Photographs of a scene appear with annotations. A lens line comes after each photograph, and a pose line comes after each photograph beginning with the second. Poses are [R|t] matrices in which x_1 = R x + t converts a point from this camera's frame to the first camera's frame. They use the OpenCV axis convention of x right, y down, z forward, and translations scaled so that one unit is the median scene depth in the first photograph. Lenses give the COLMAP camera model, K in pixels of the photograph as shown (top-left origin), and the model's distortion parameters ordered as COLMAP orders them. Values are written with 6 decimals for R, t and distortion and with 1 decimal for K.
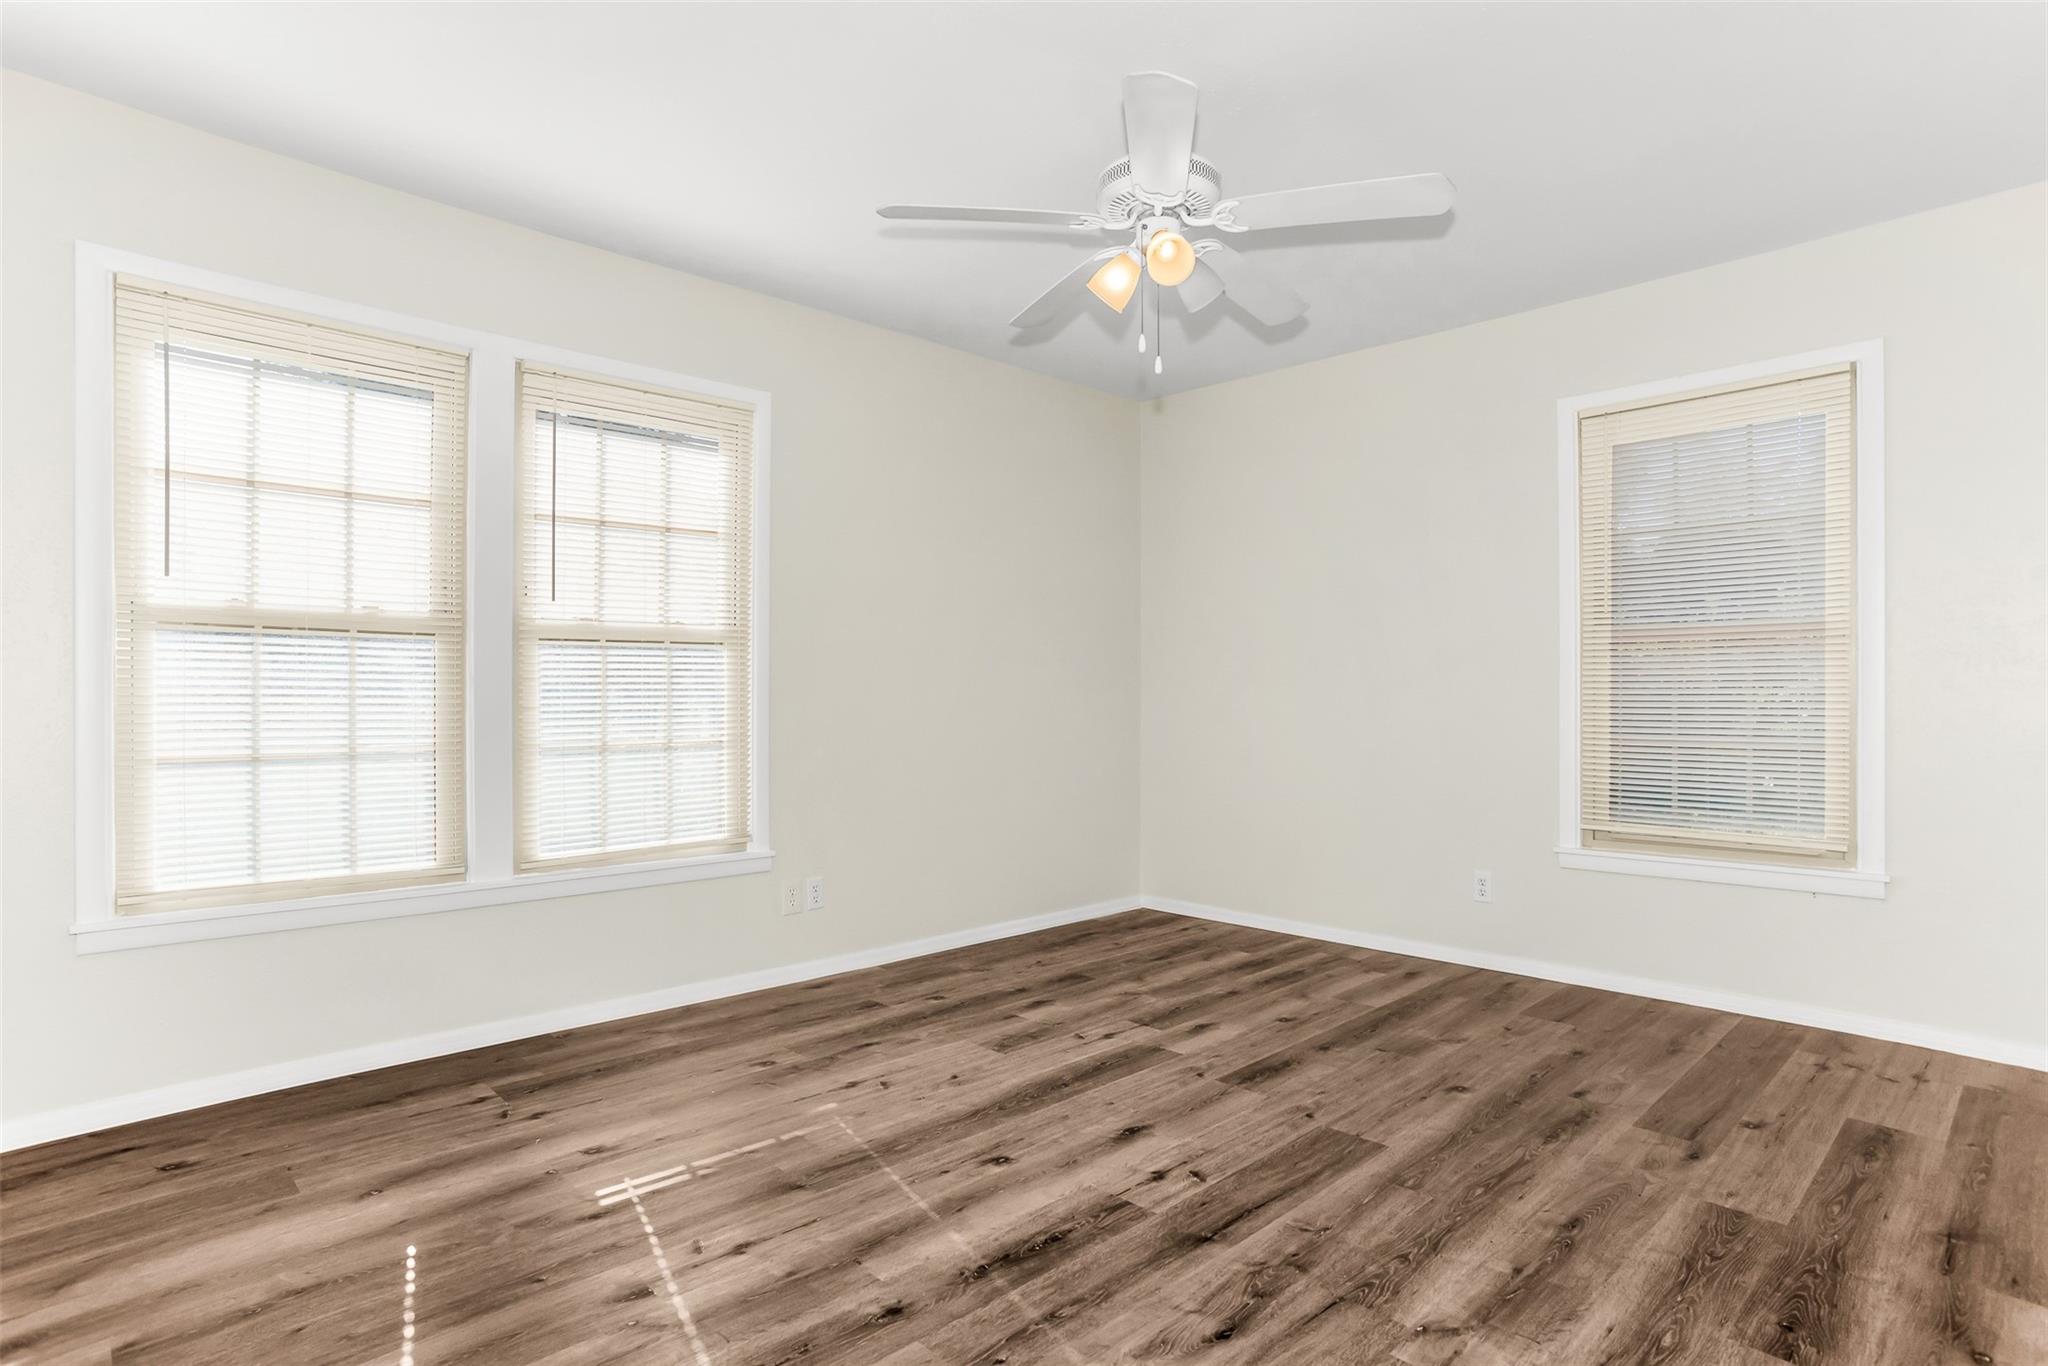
lens RADIAL K [[1056.1, 0, 1020.2], [0, 1056.1, 687.3], [0, 0, 1]] dist [-0.077557, 0.043127]
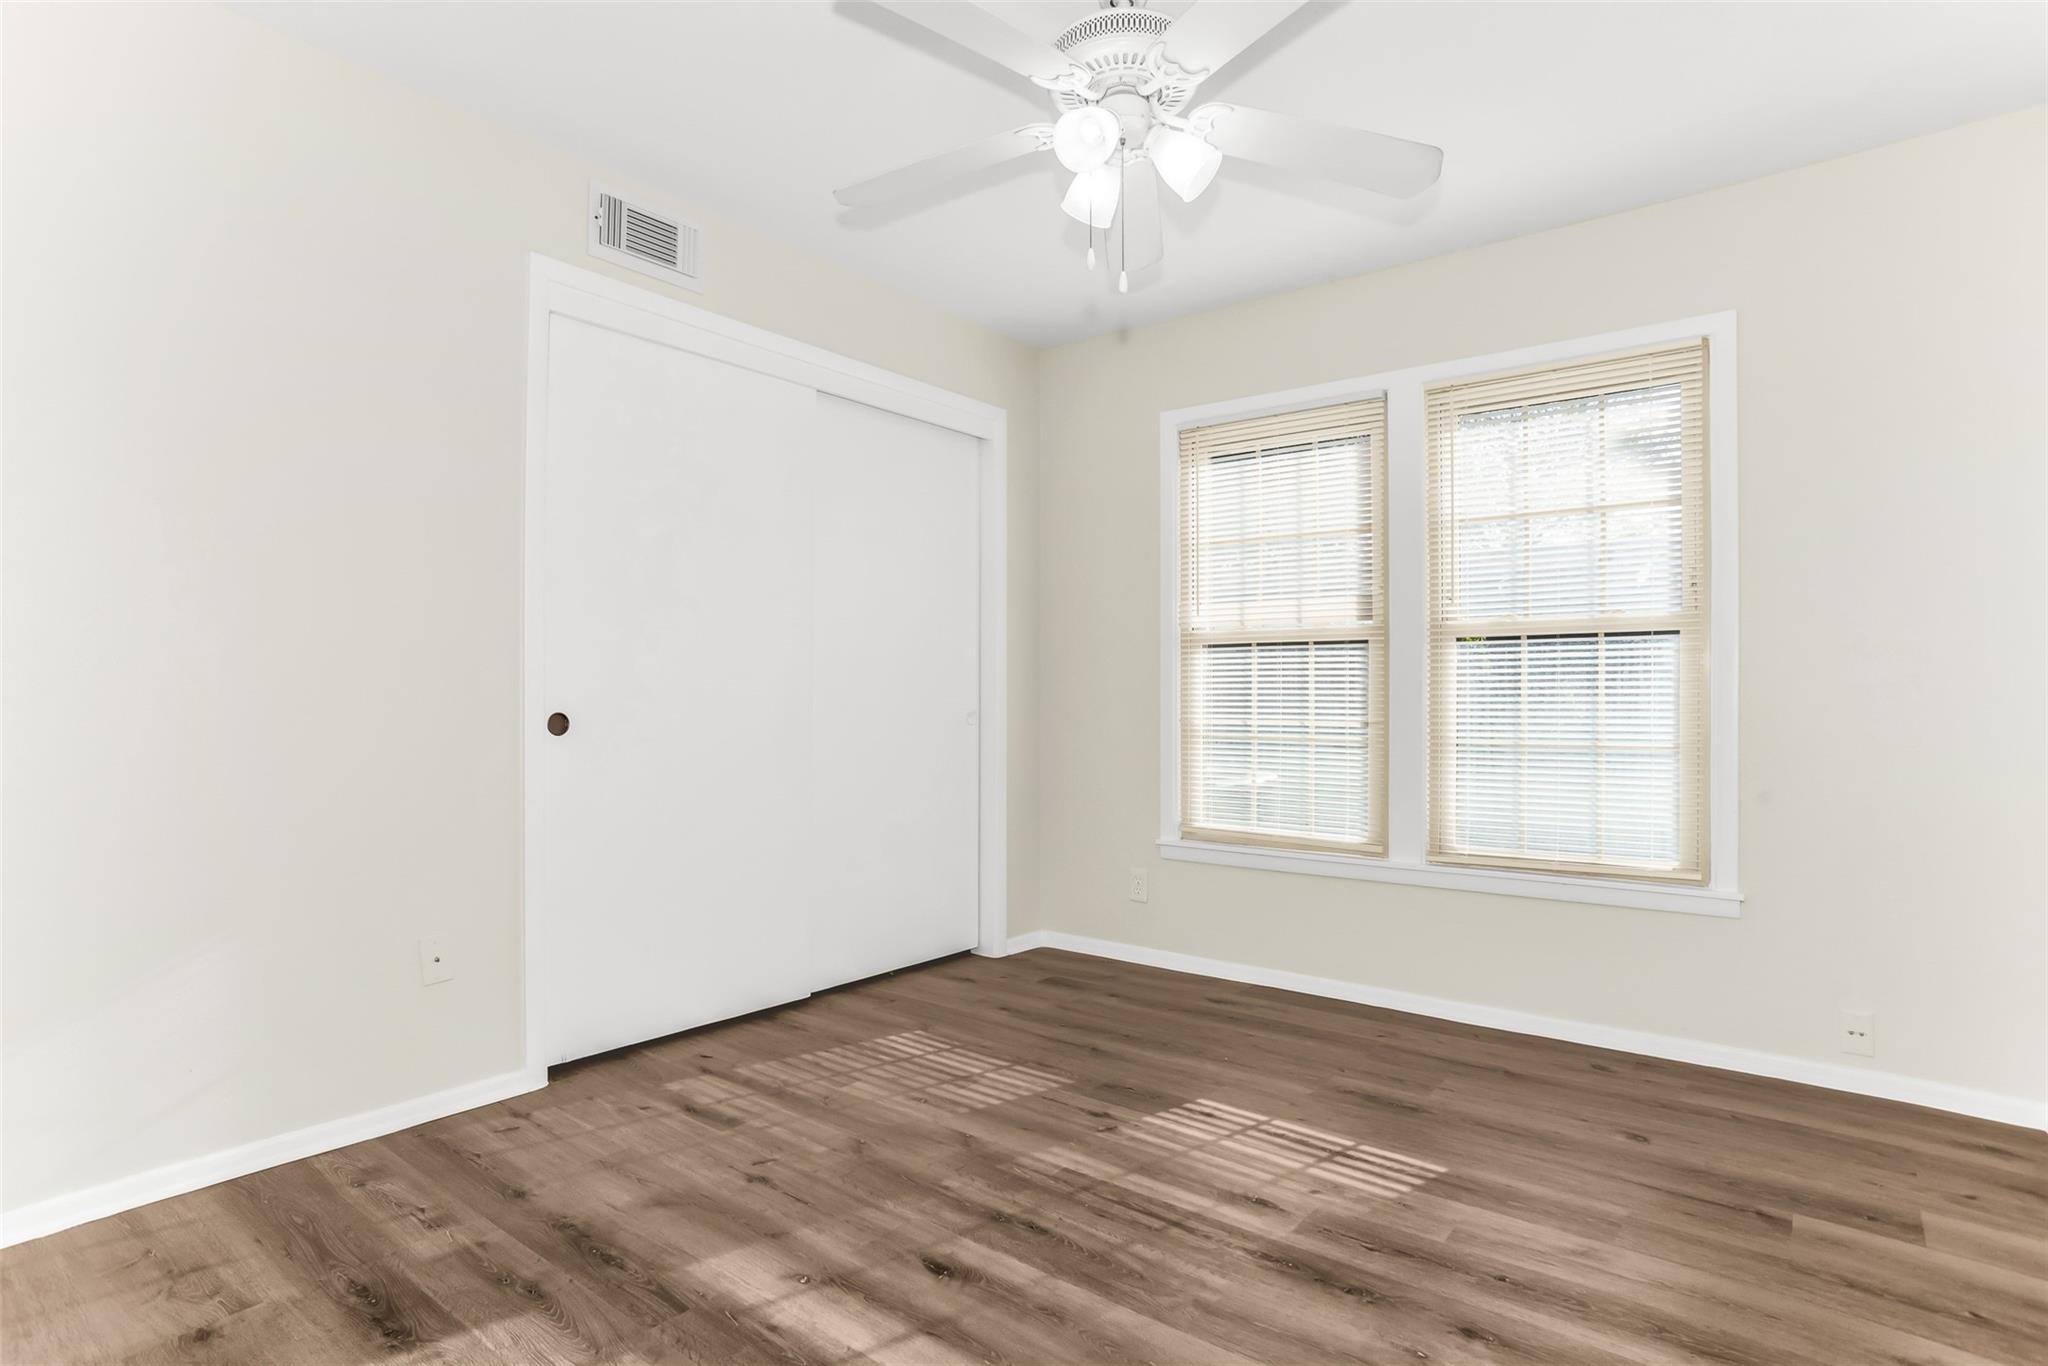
lens RADIAL K [[1056.1, 0, 1020.2], [0, 1056.1, 687.3], [0, 0, 1]] dist [-0.077557, 0.043127]
pose [[0.119766, -0.008824, -0.992763, 0.551024], [0.014801, 0.999865, -0.007102, 0.001072], [0.992692, -0.013843, 0.119880, 0.464378]]
